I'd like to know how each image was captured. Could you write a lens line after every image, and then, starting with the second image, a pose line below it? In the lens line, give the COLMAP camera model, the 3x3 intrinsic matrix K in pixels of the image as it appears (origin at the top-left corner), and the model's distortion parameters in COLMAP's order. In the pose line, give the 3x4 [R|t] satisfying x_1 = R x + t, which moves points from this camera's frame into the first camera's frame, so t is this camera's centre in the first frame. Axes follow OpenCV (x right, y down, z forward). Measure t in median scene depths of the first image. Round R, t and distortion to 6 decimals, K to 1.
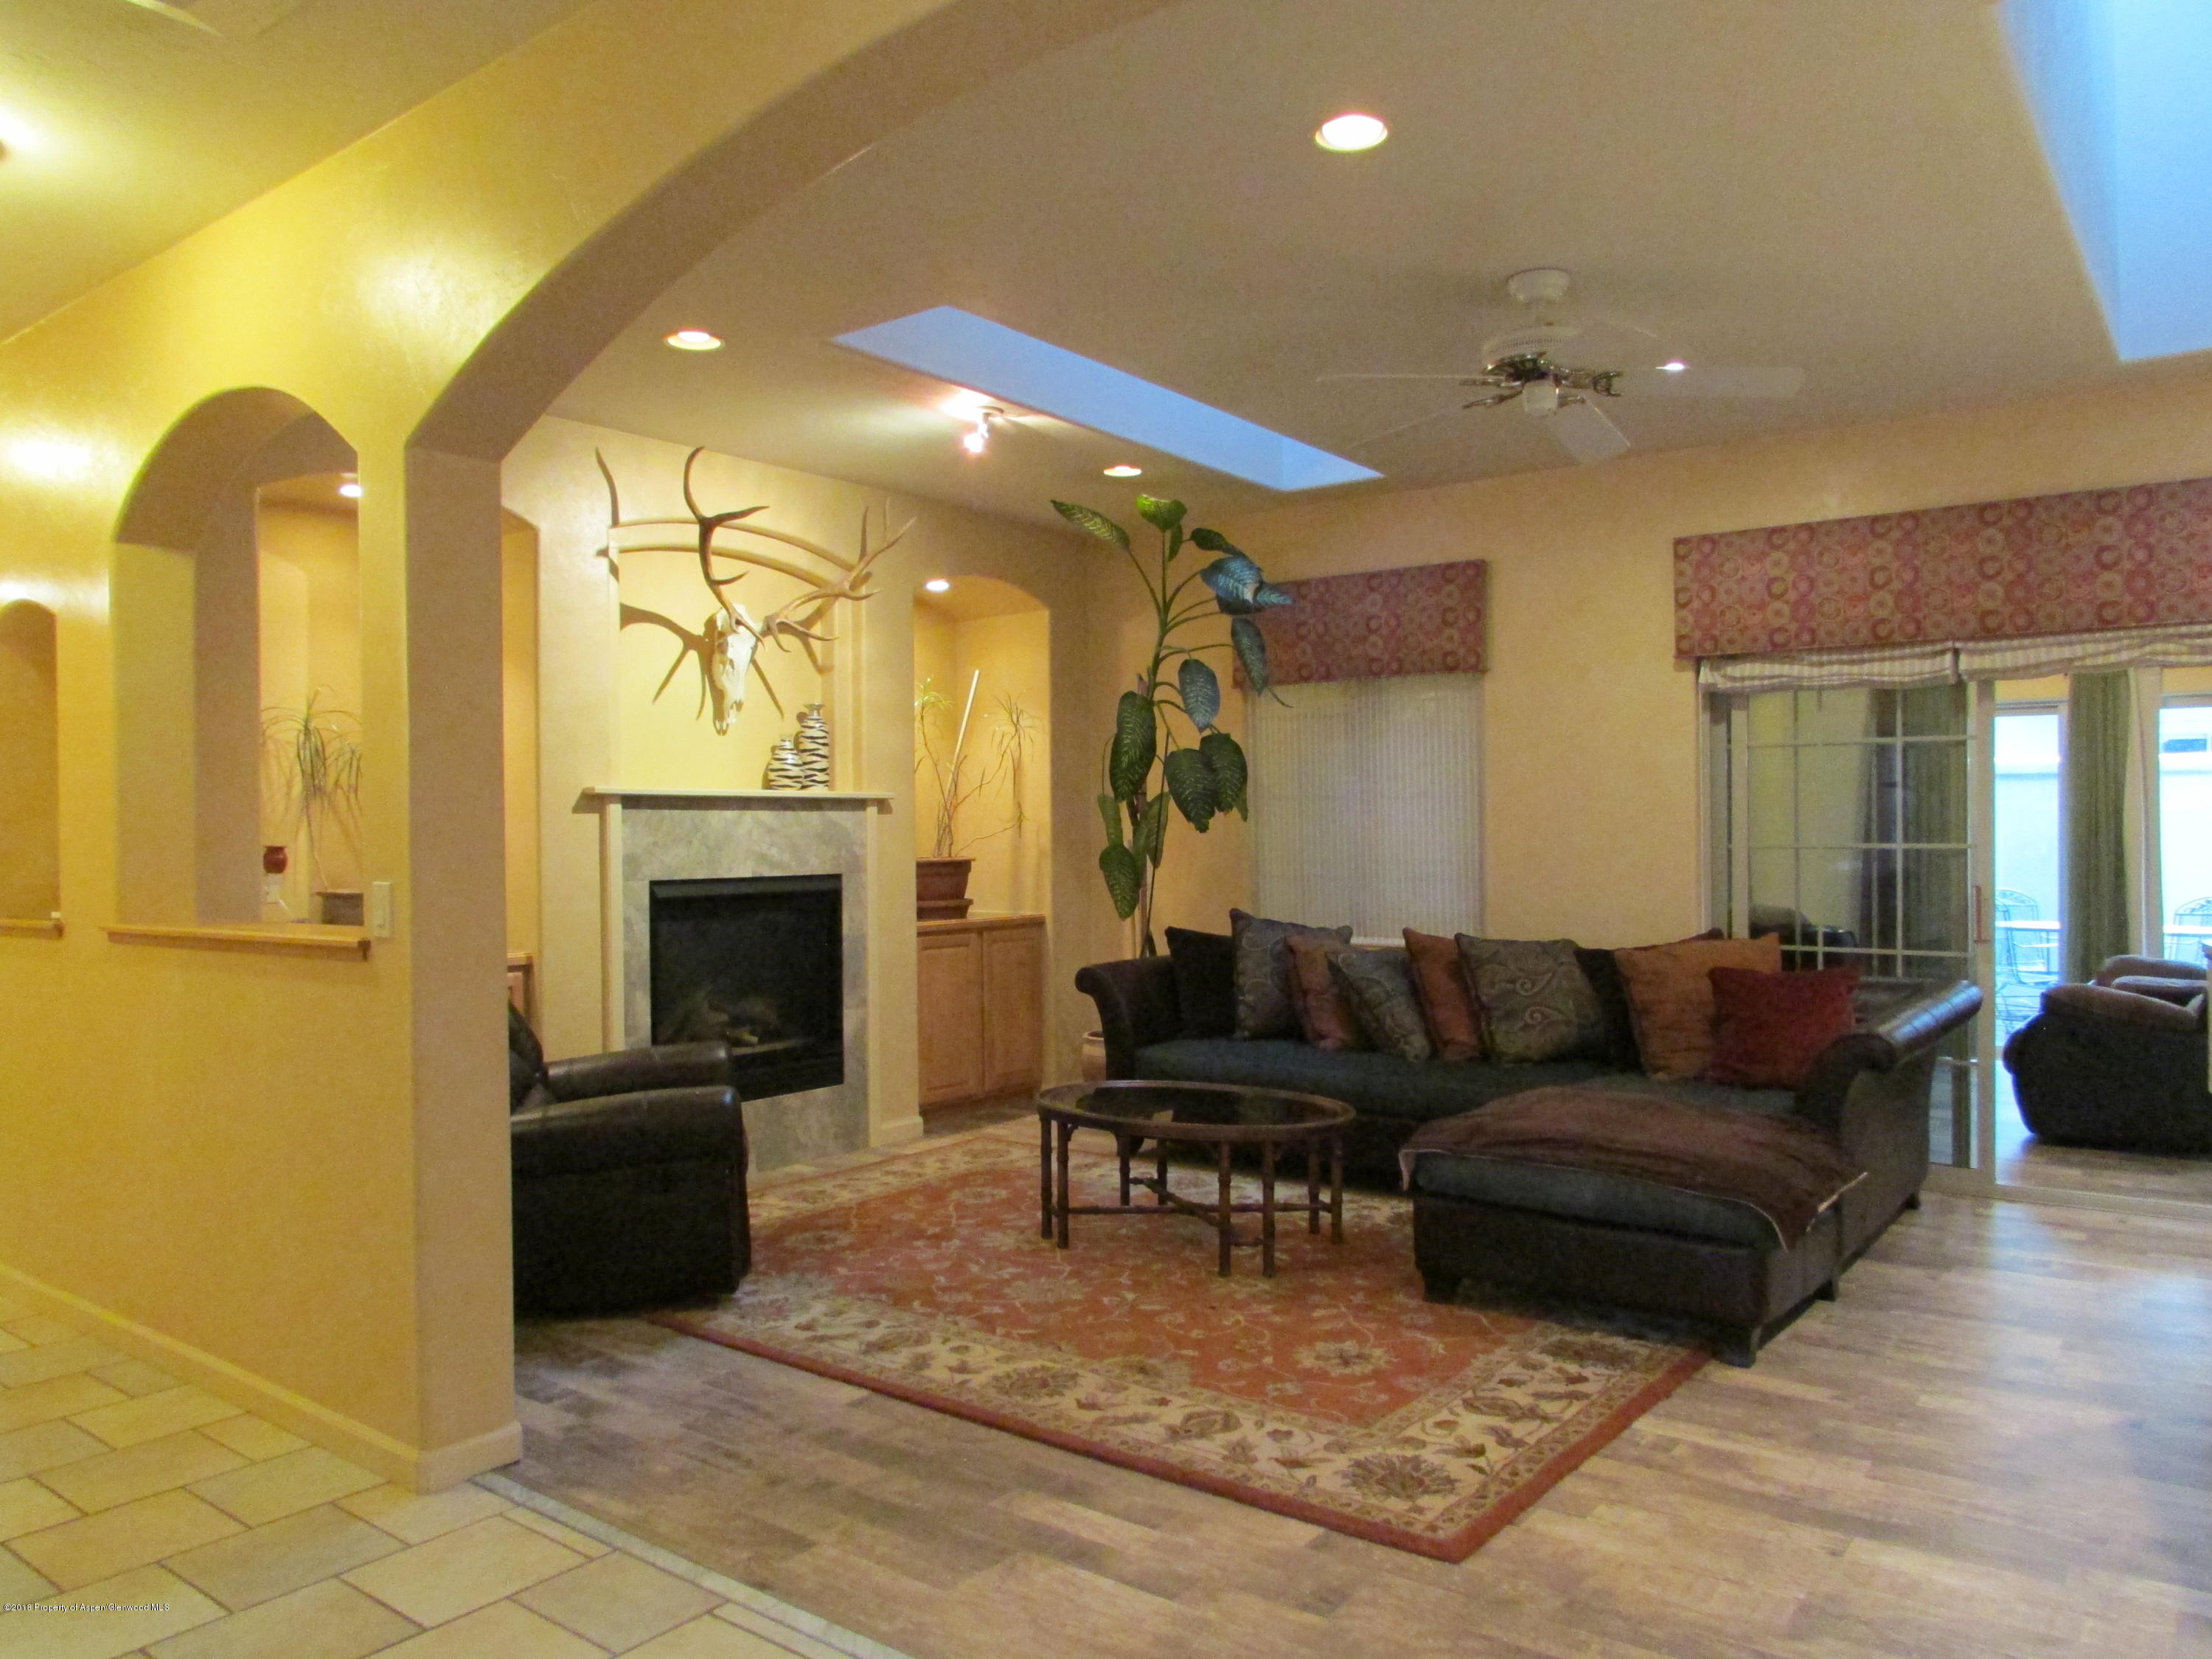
lens RADIAL K [[1591.4, 0, 1106.0], [0, 1591.4, 829.5], [0, 0, 1]] dist [-0.023426, 0.003952]
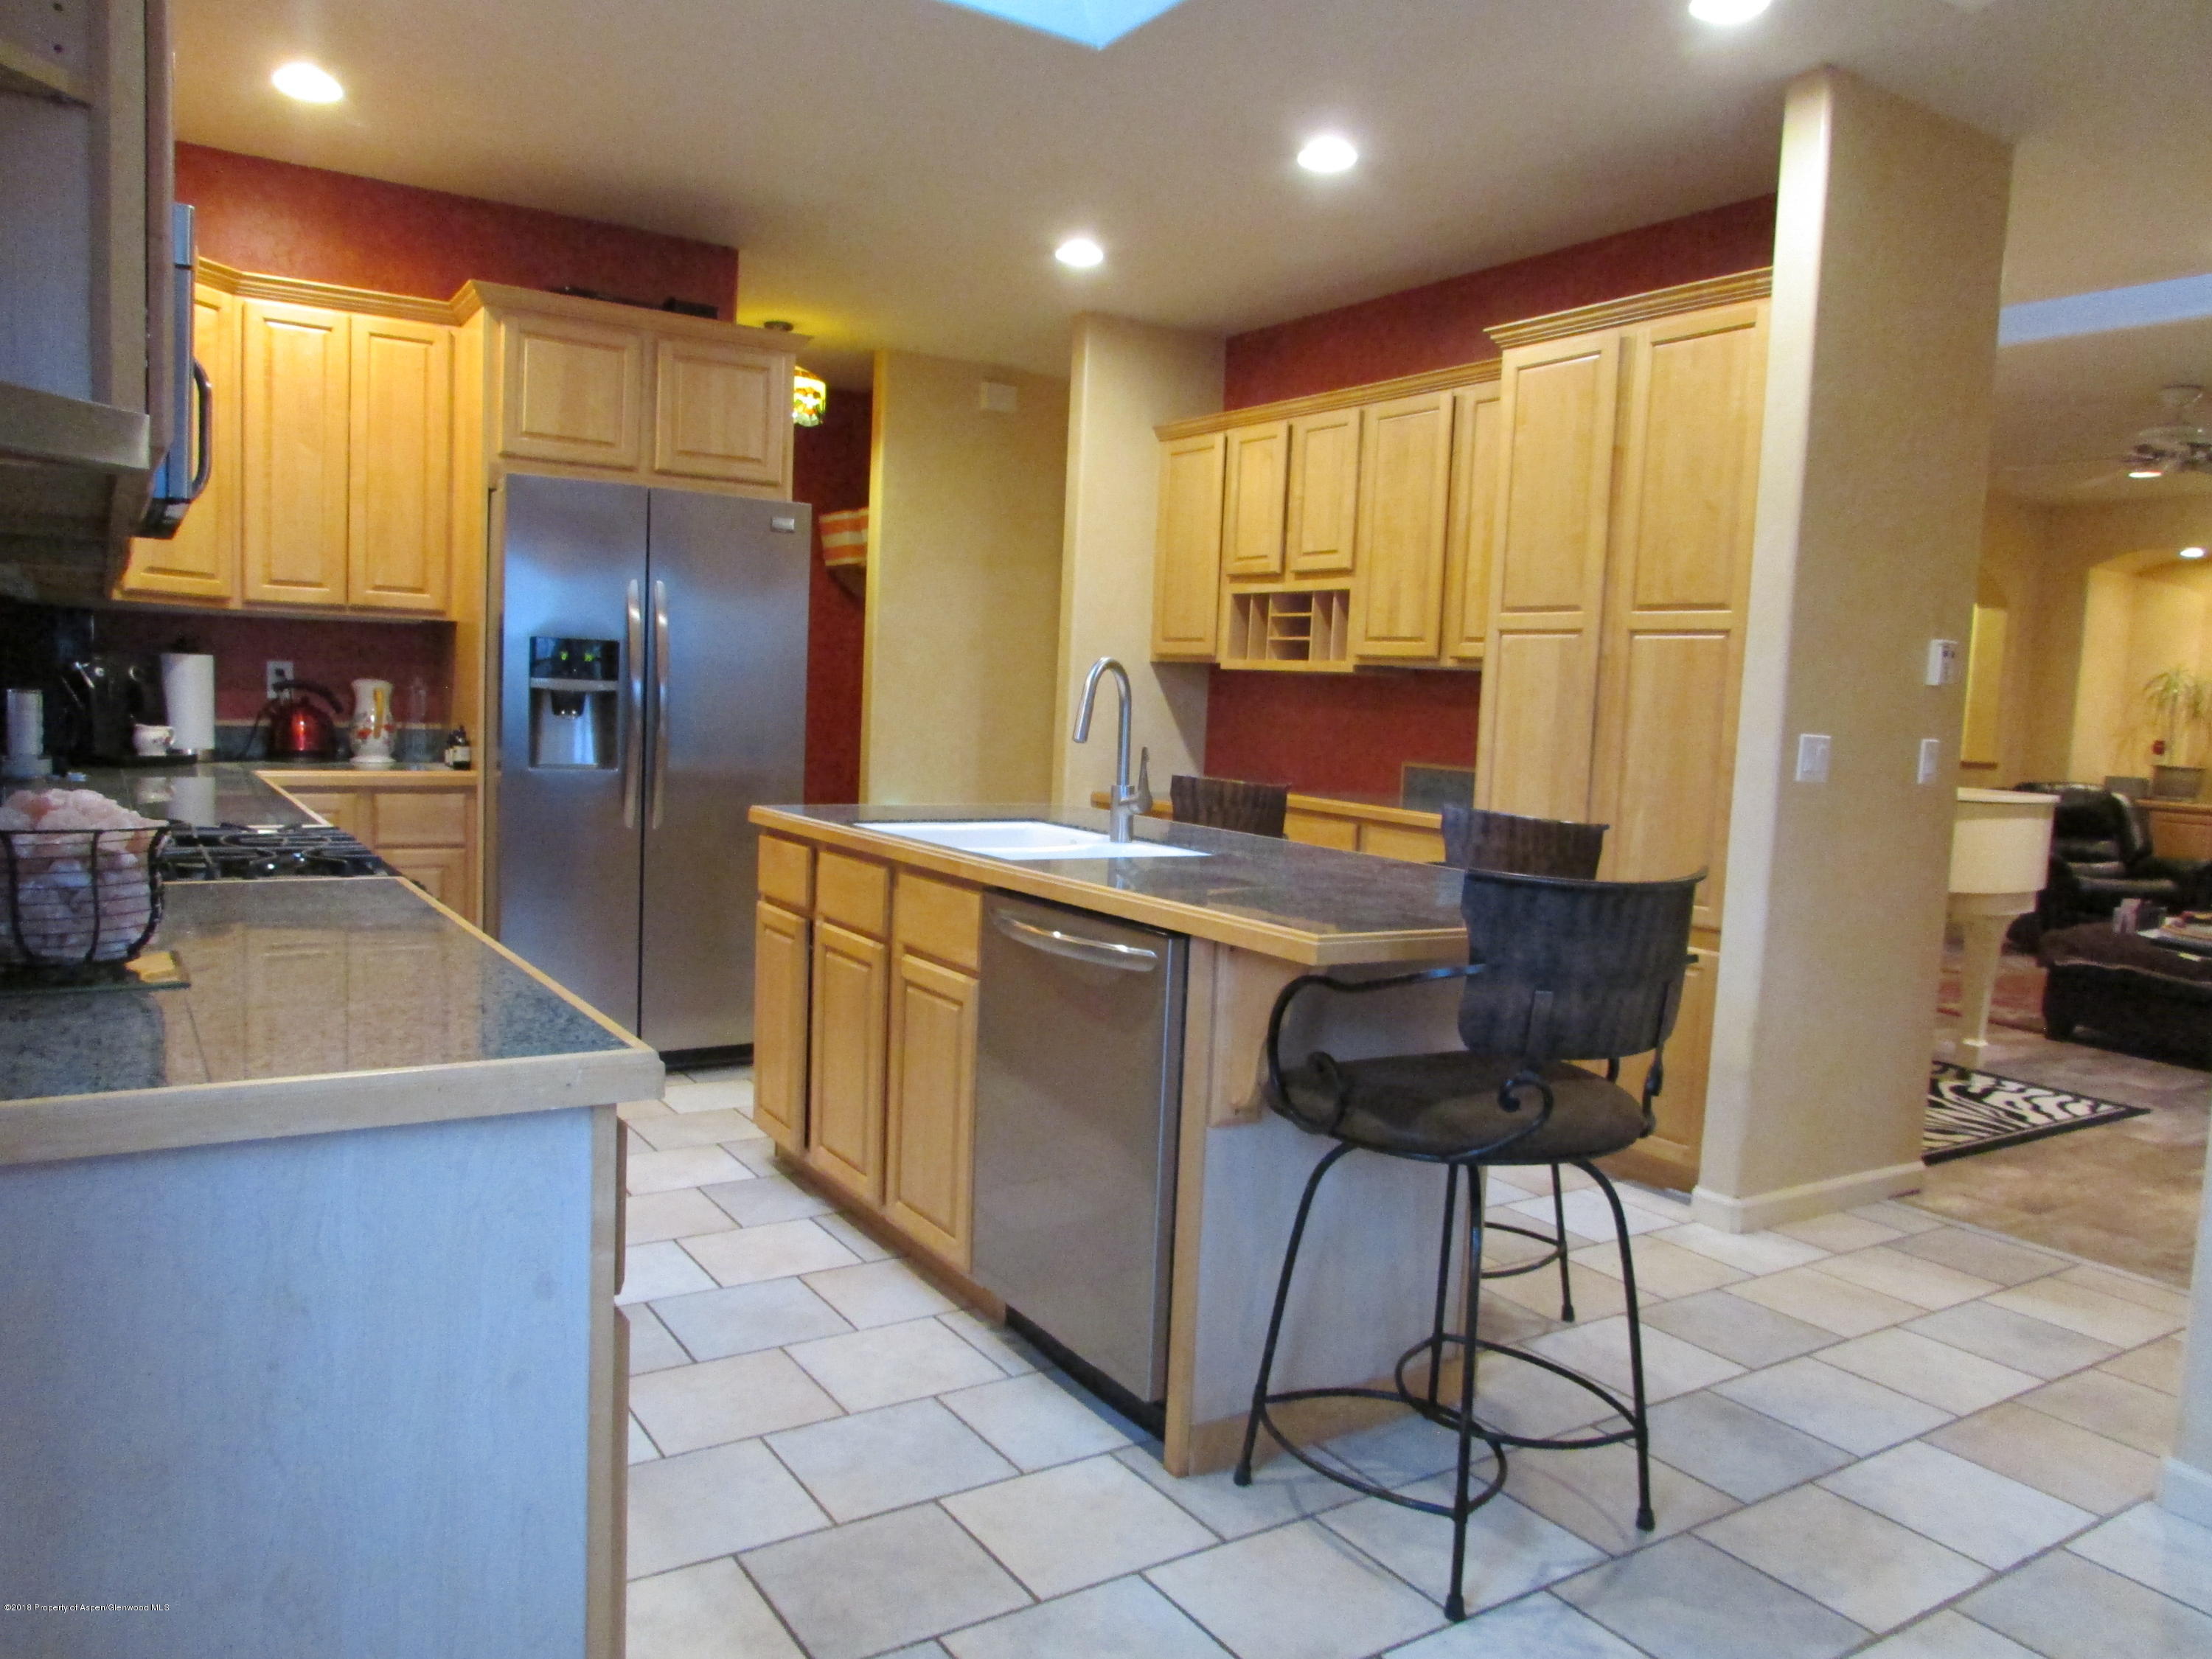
lens RADIAL K [[1583.6, 0, 1106.0], [0, 1583.6, 829.5], [0, 0, 1]] dist [-0.015938, -0.003241]
pose [[-0.335097, 0.079445, -0.938828, 1.591946], [-0.049058, 0.993616, 0.101592, -0.013125], [0.940906, 0.080101, -0.329060, 0.384896]]
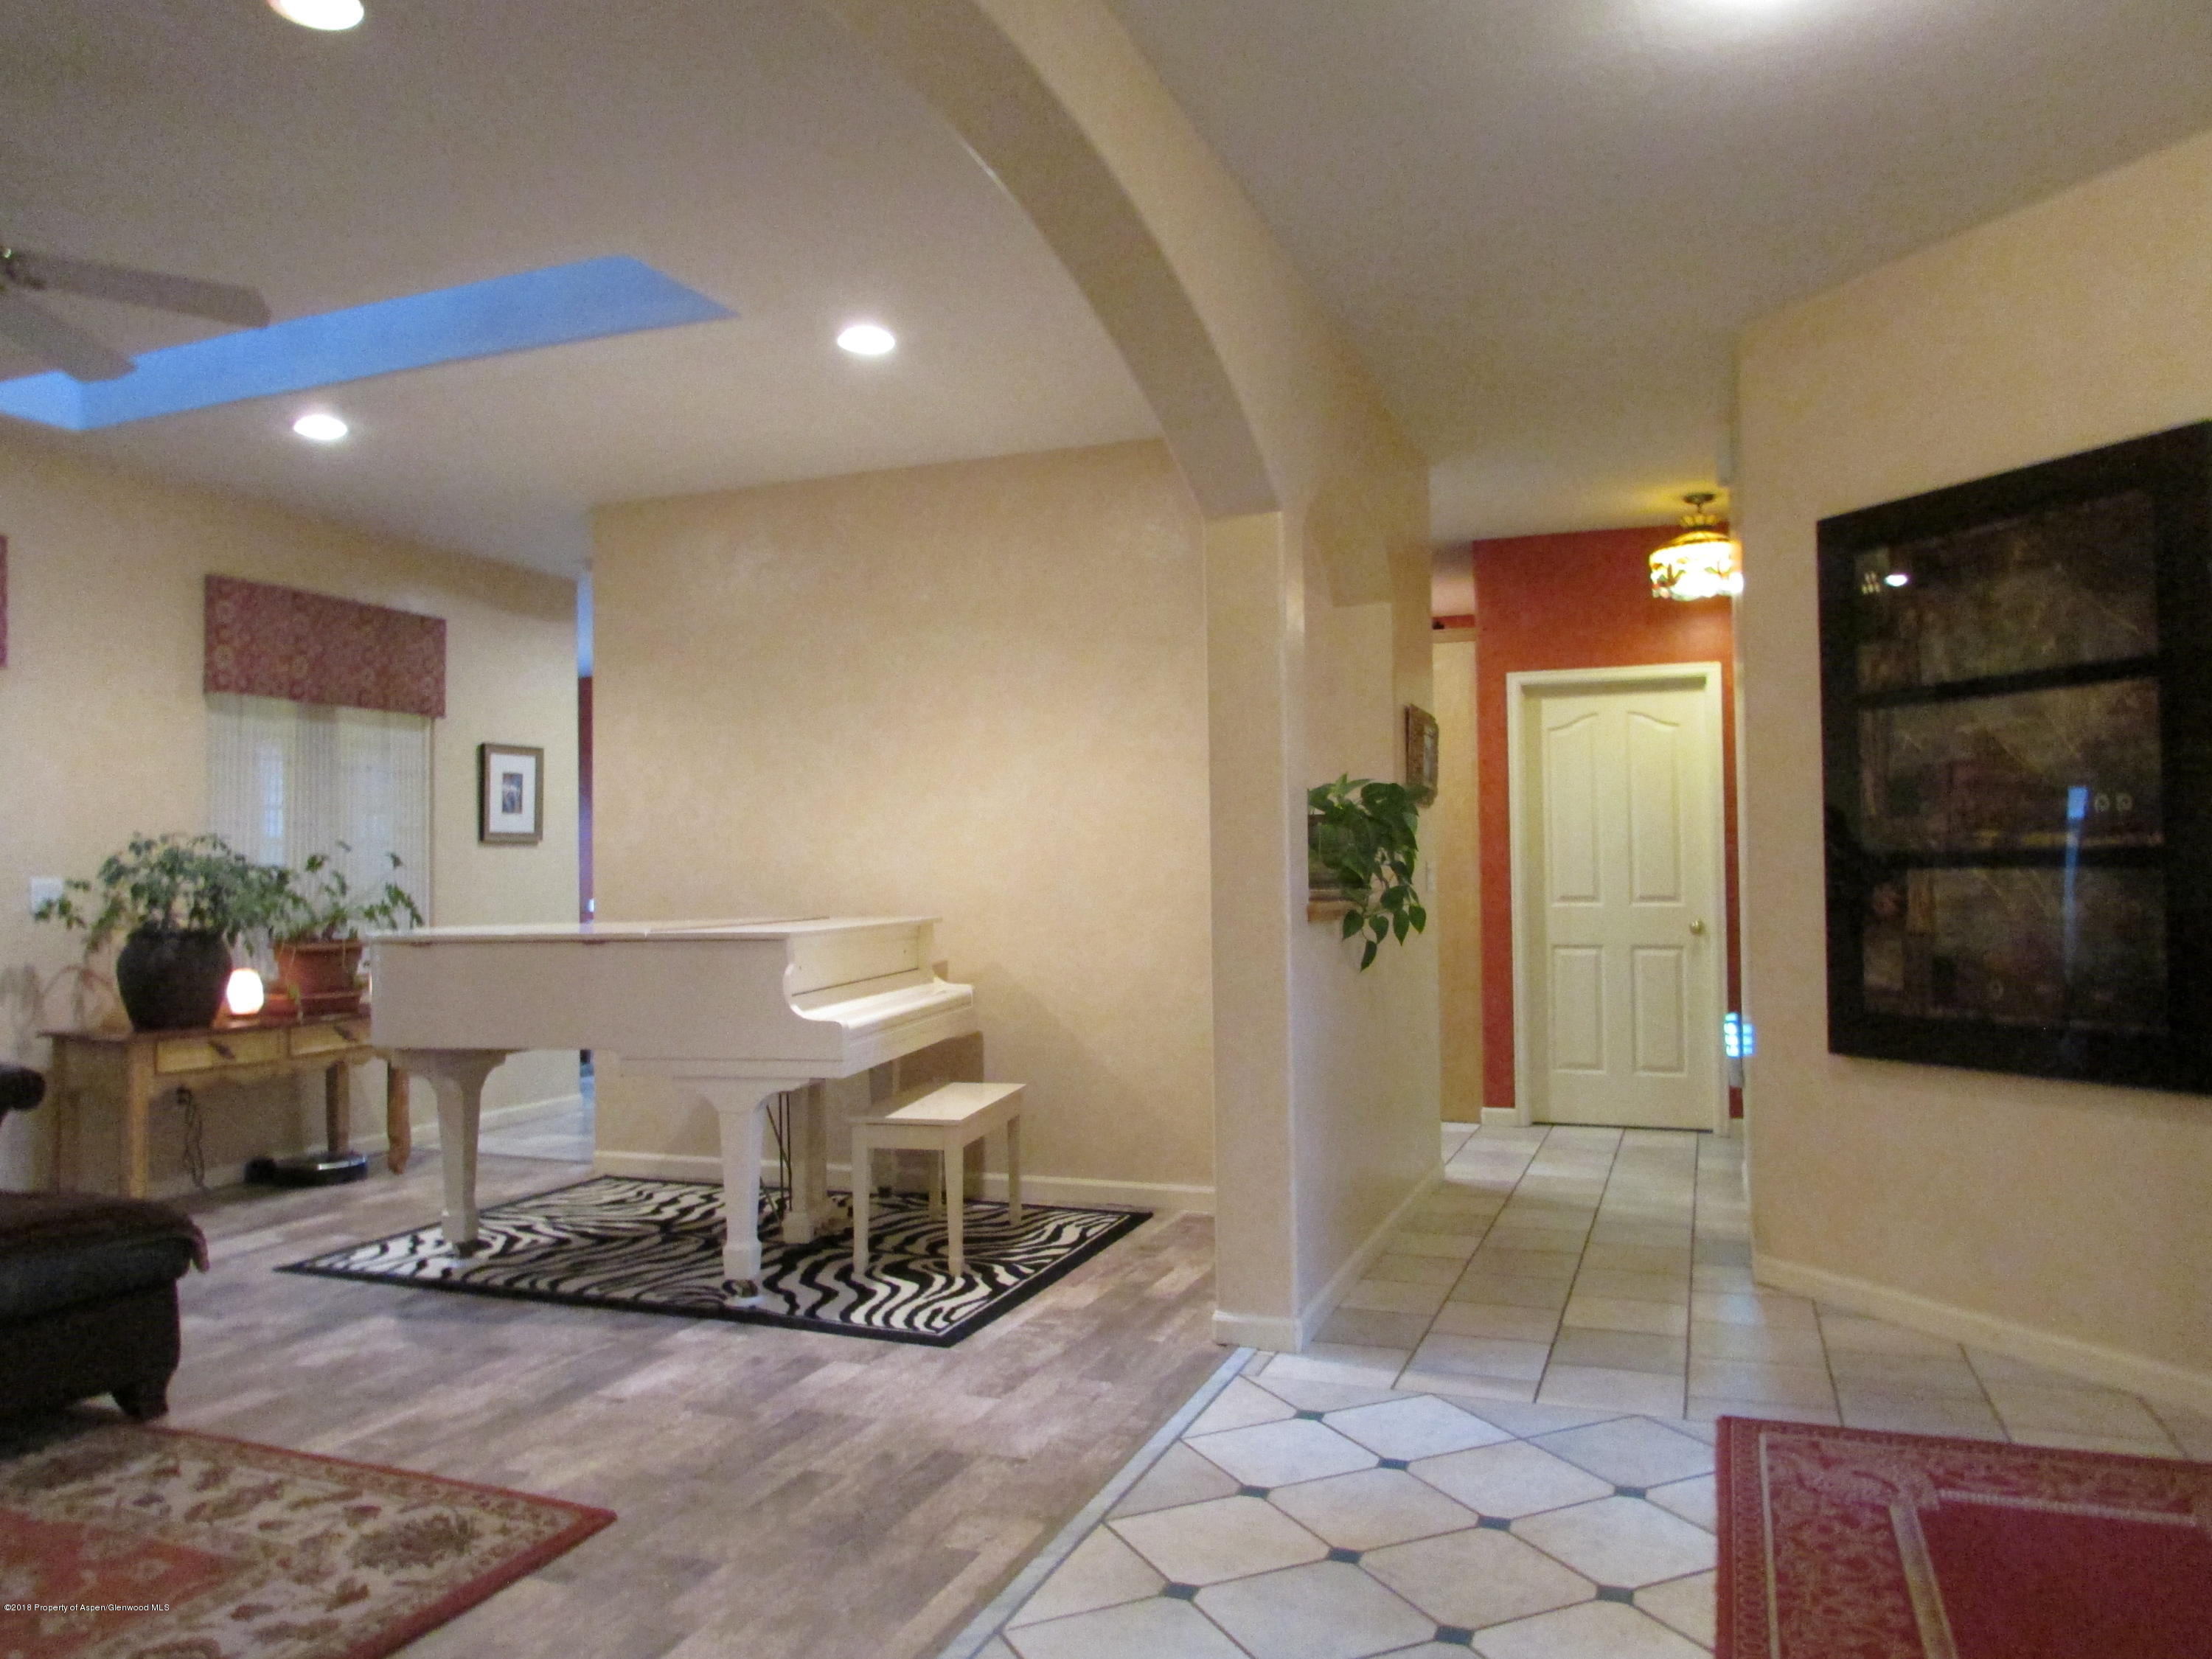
lens RADIAL K [[1583.6, 0, 1106.0], [0, 1583.6, 829.5], [0, 0, 1]] dist [-0.015938, -0.003241]
pose [[-0.281284, 0.040039, 0.958789, -0.441086], [0.020580, 0.999151, -0.035687, 0.025039], [-0.959404, 0.009694, -0.281869, 0.483641]]
